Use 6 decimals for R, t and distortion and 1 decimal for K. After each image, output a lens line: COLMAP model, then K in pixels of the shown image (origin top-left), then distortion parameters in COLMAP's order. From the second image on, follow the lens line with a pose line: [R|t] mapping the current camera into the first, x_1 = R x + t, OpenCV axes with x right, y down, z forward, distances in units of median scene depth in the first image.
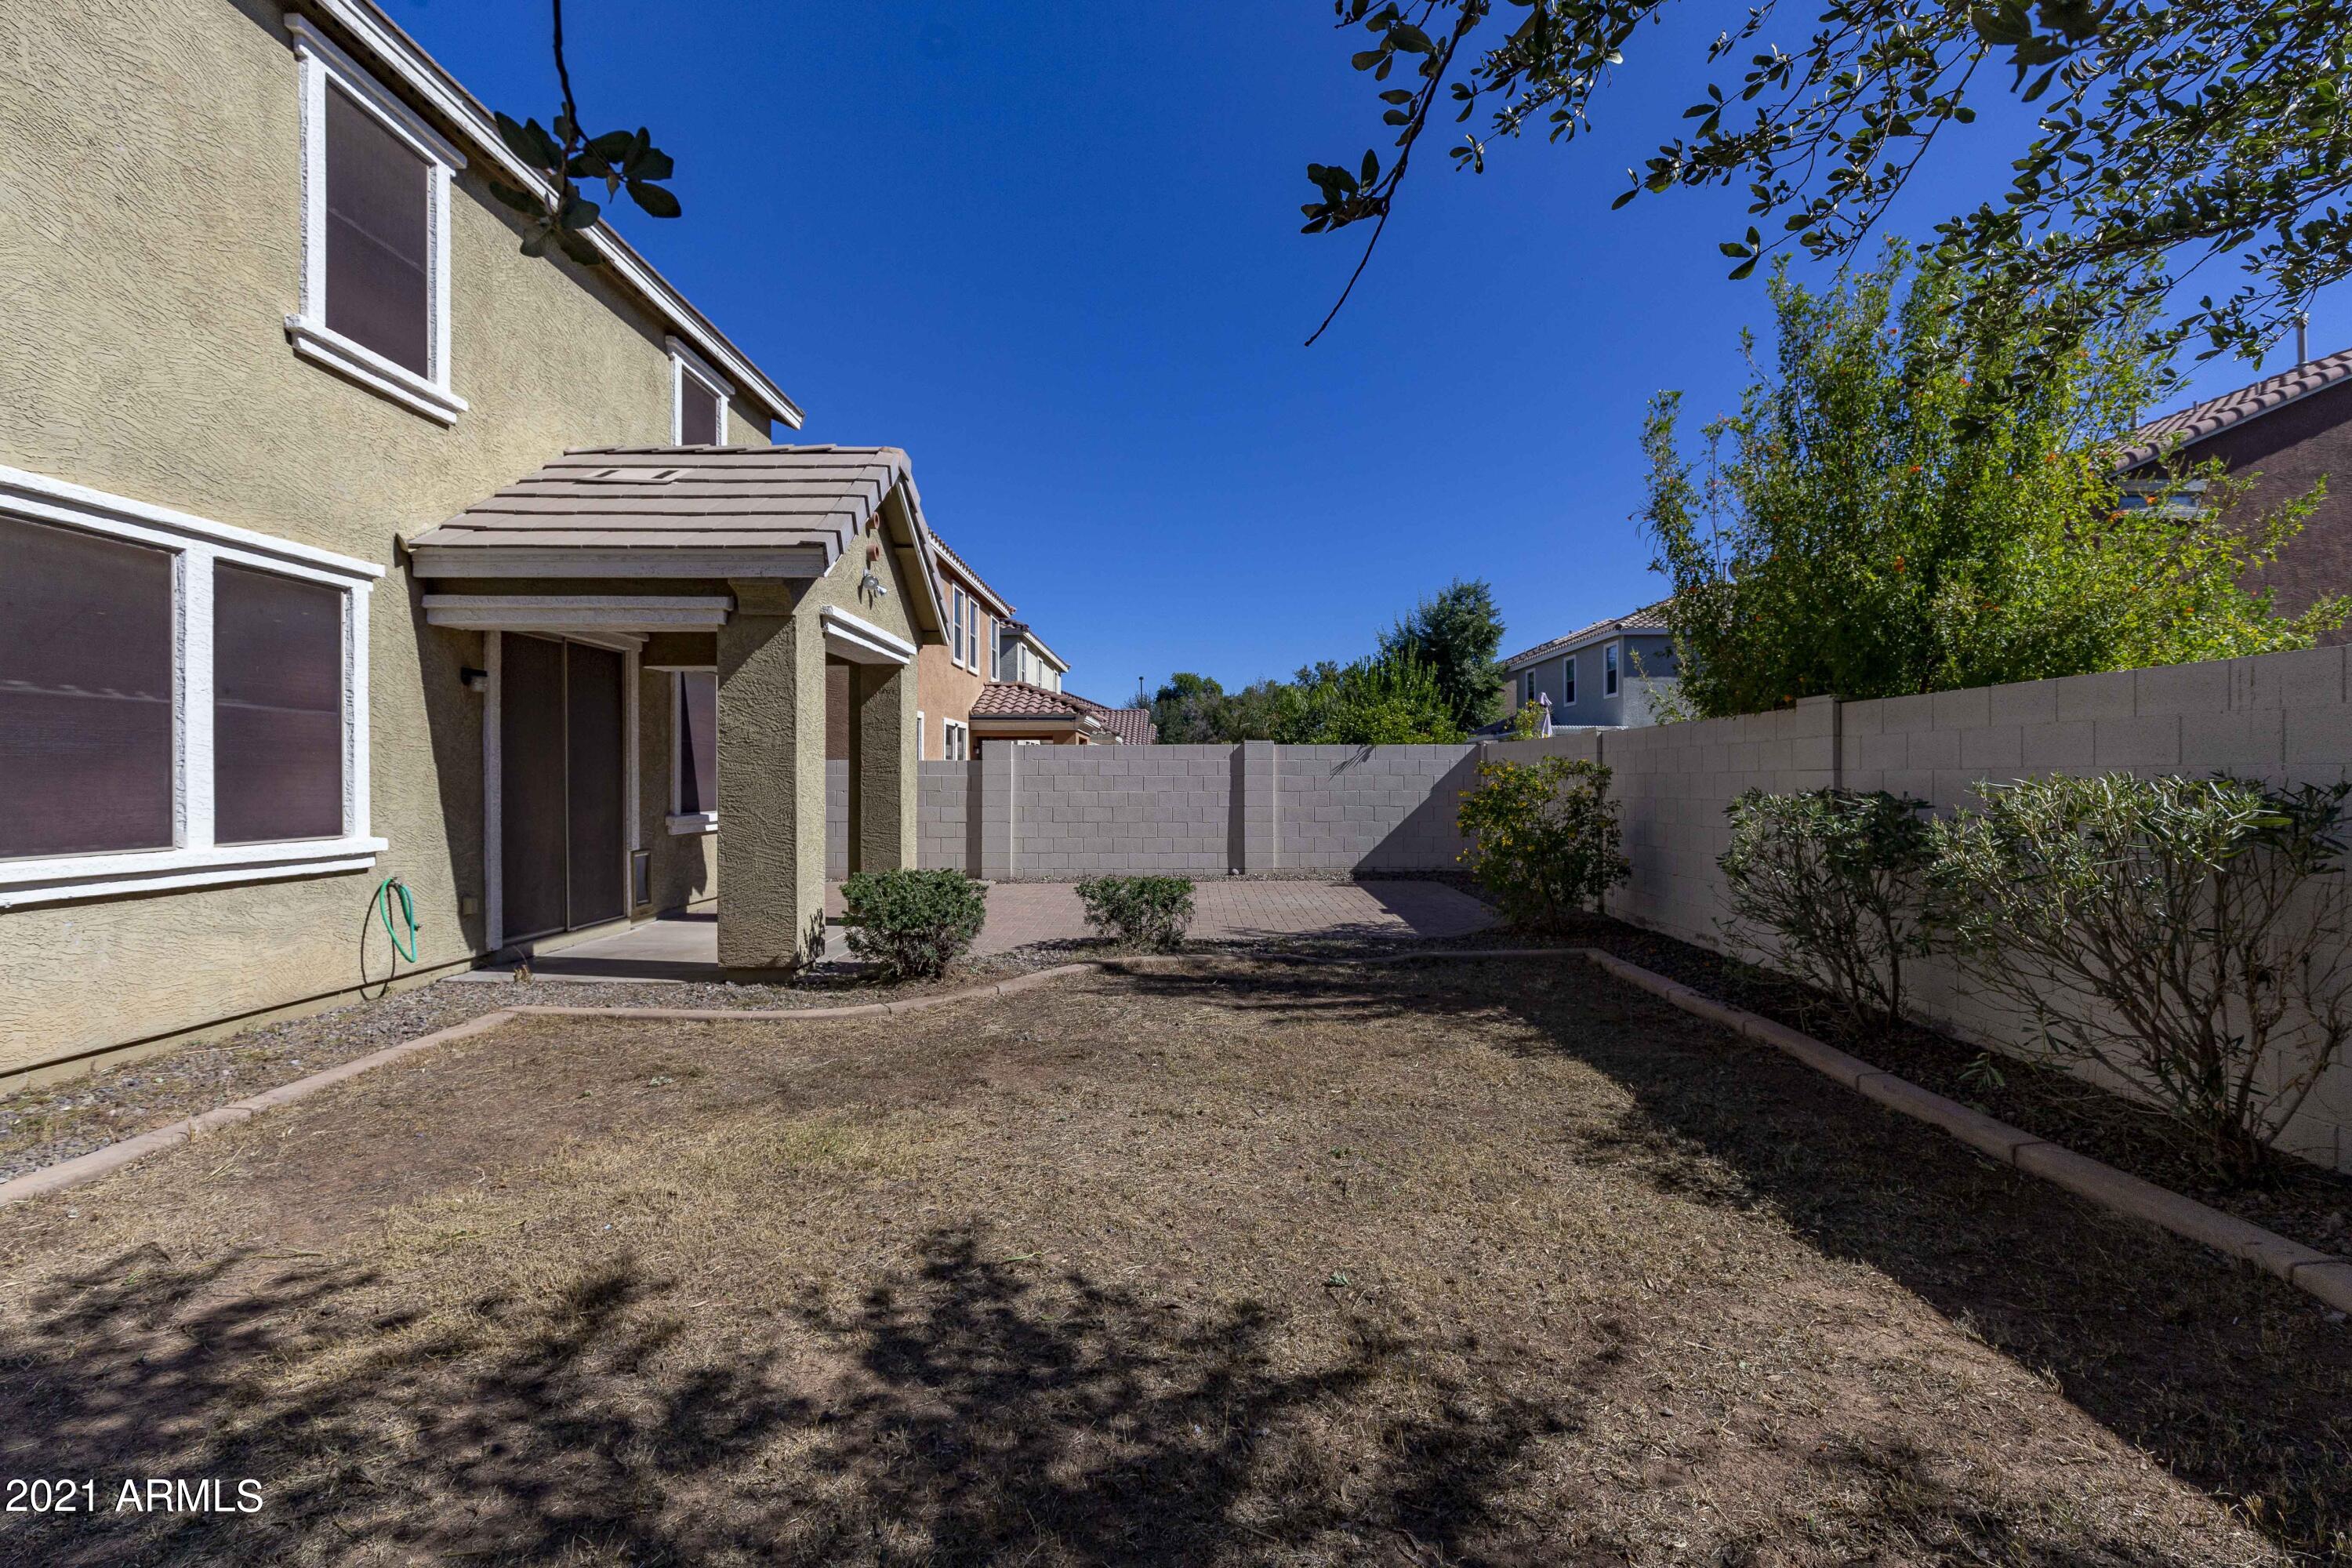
lens RADIAL K [[1056.6, 0, 1195.9], [0, 1056.6, 779.1], [0, 0, 1]] dist [0.003473, 0.000290]
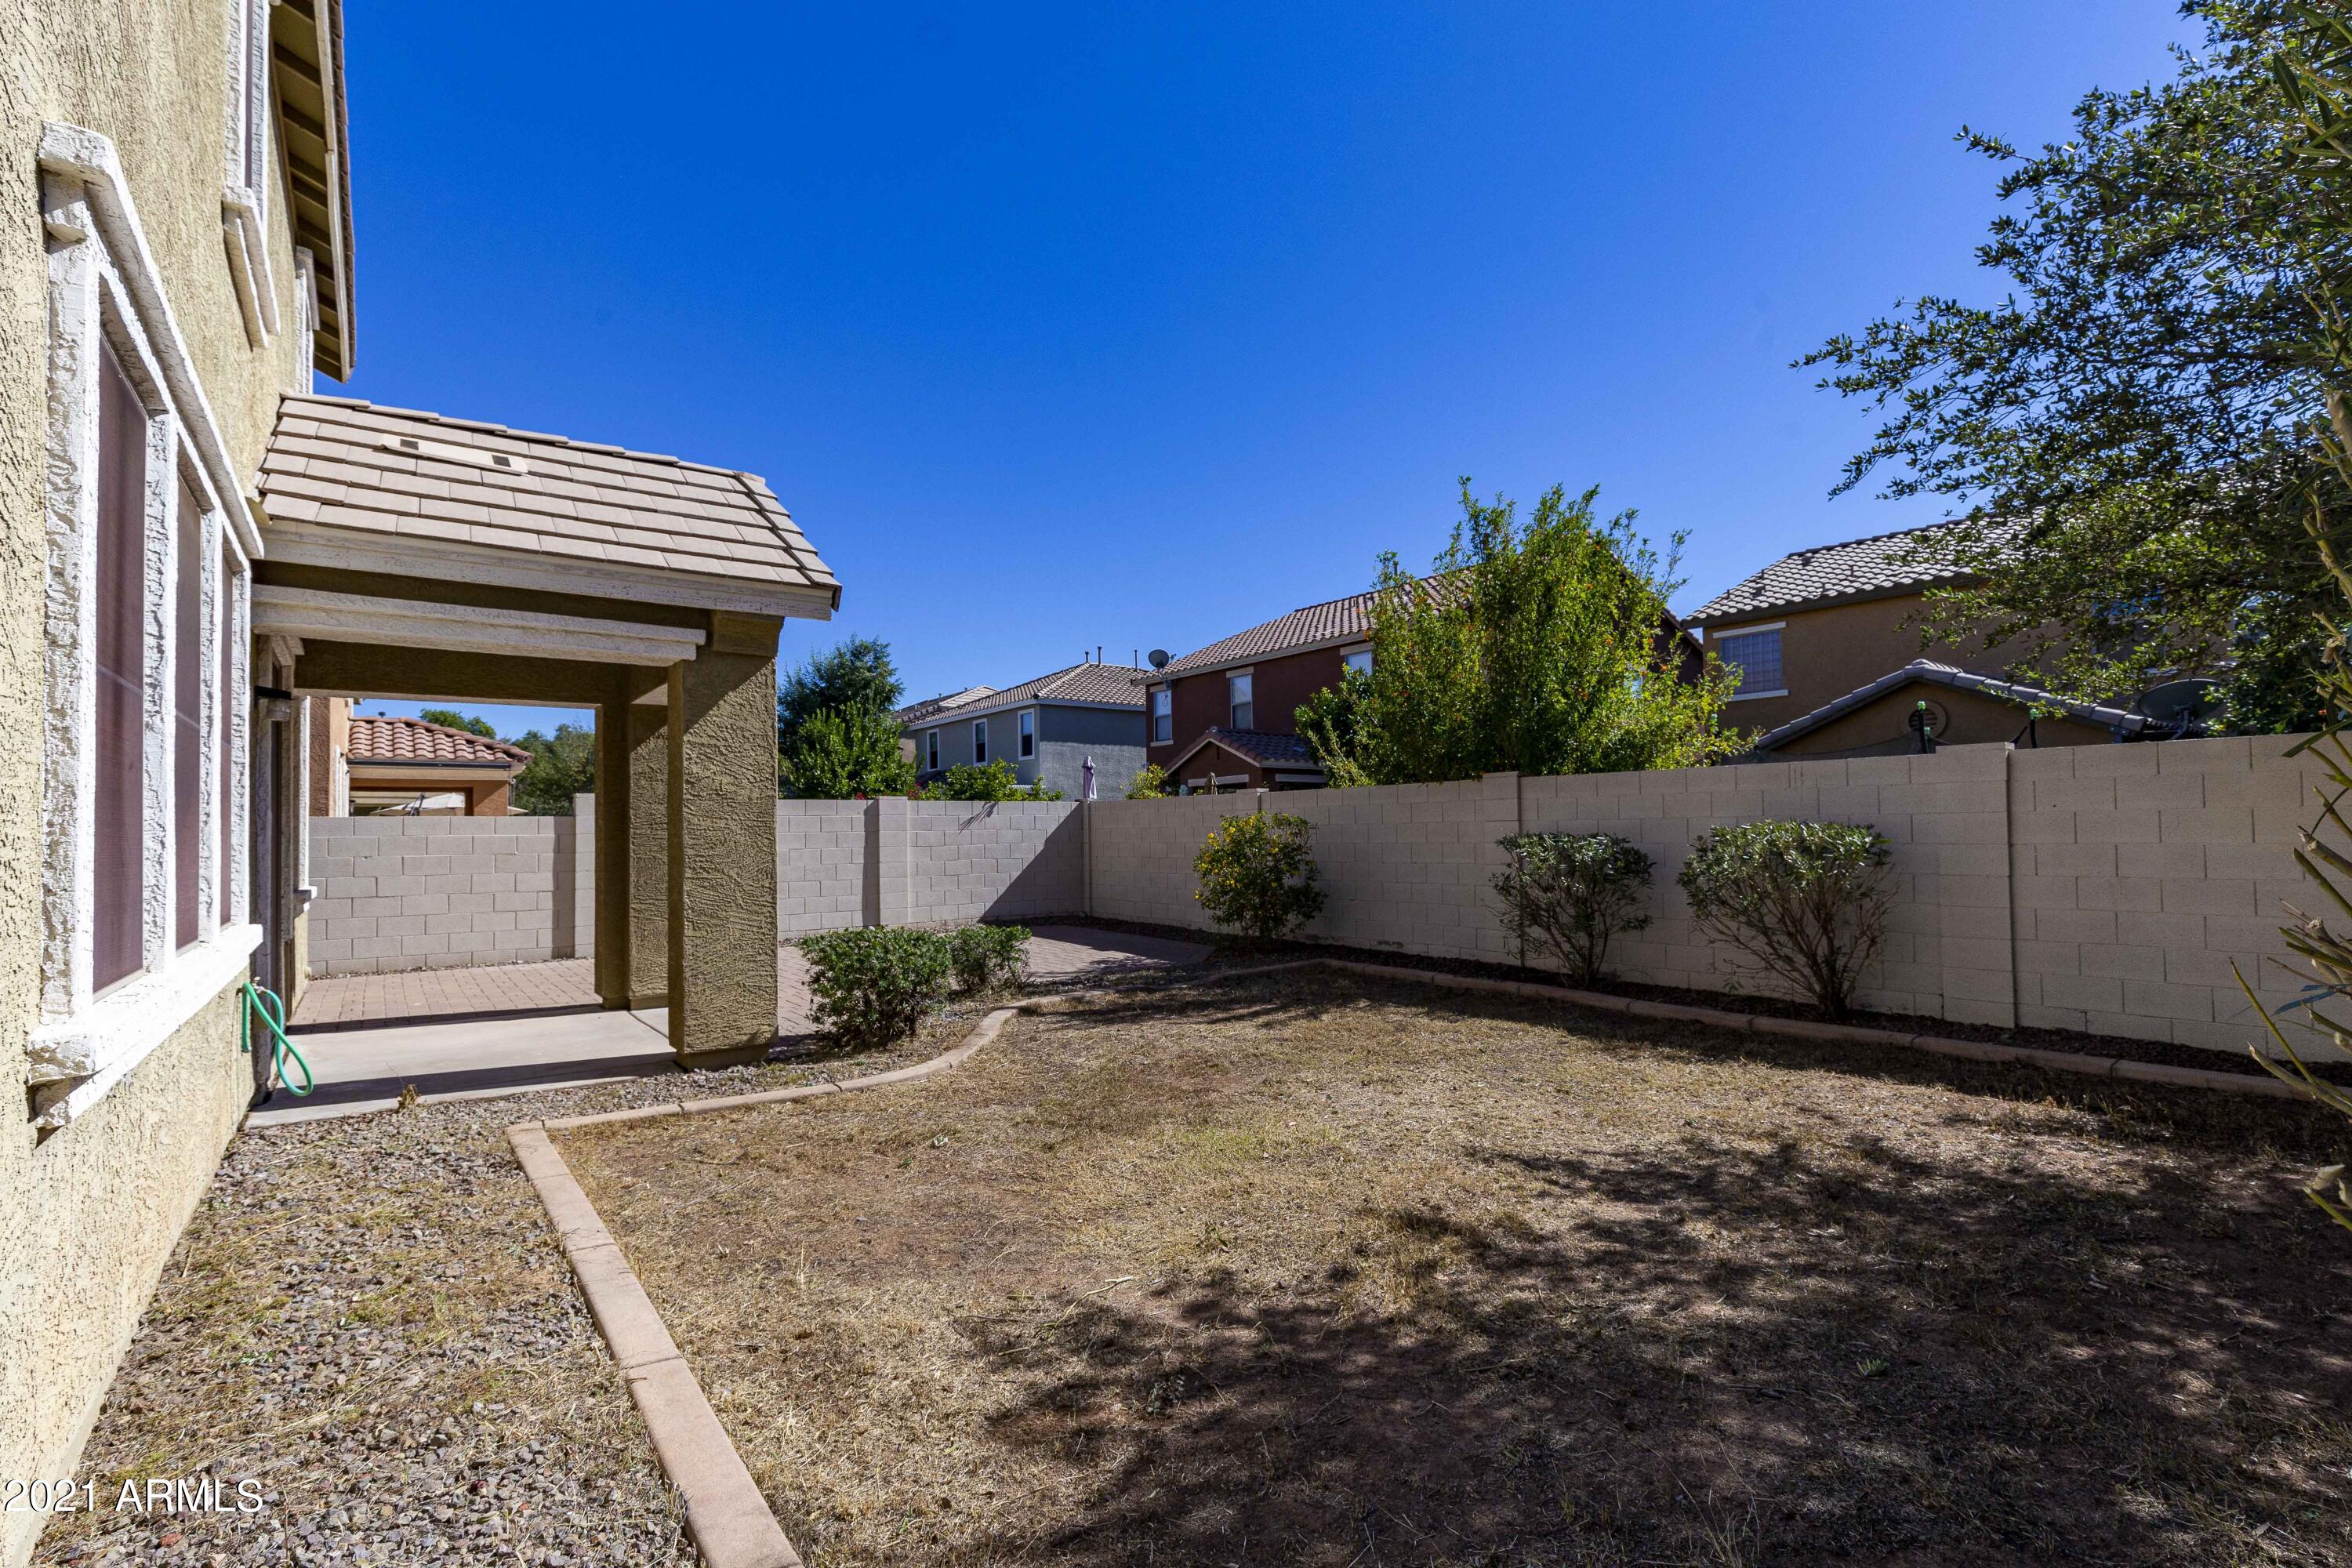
lens RADIAL K [[1072.0, 0, 1182.6], [0, 1072.0, 817.8], [0, 0, 1]] dist [0.002053, -0.000109]
pose [[0.800150, -0.002253, 0.599795, -0.829228], [0.012647, 0.999834, -0.013116, 0.001540], [-0.599666, 0.018080, 0.800046, 0.058117]]
